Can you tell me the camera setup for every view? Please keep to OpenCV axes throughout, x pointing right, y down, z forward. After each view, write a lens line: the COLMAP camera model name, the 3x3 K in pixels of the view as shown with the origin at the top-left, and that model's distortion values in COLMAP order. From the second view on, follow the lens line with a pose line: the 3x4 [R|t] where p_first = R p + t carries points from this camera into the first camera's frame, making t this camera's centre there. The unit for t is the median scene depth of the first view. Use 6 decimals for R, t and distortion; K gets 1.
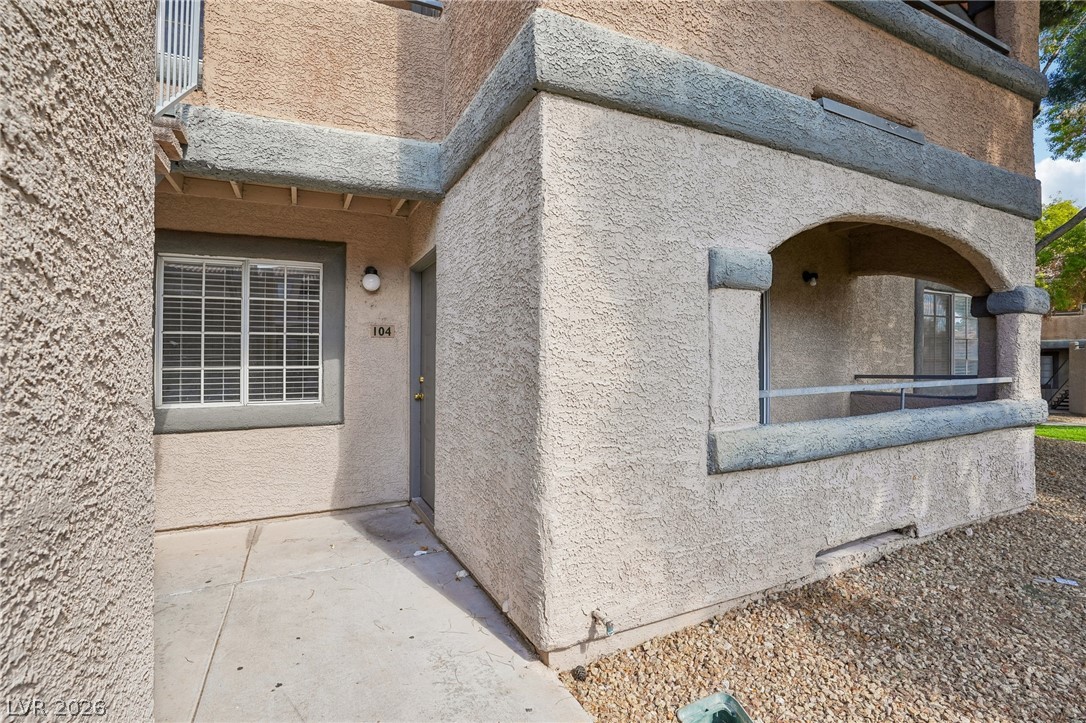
lens RADIAL K [[506.4, 0, 538.1], [0, 506.4, 360.0], [0, 0, 1]] dist [-0.067007, 0.022541]
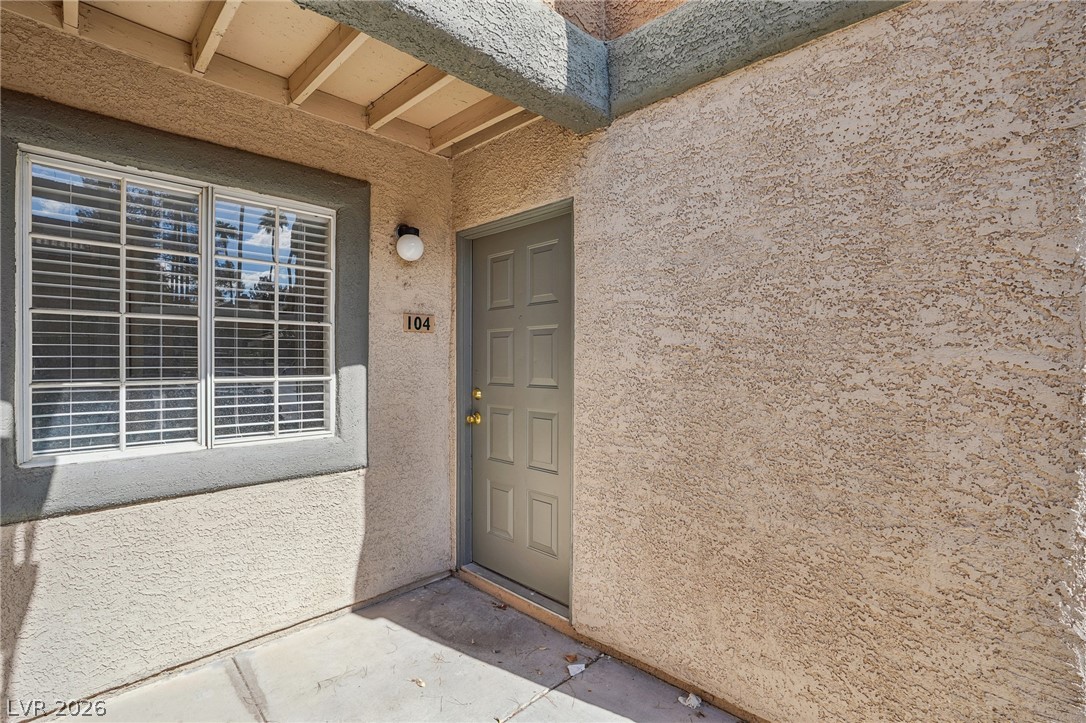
lens RADIAL K [[506.4, 0, 550.4], [0, 506.4, 363.2], [0, 0, 1]] dist [-0.067007, 0.022541]
pose [[0.941725, 0.008921, 0.336265, -0.413172], [-0.011958, 0.999904, 0.006961, -0.012029], [-0.336170, -0.010576, 0.941742, 0.349953]]
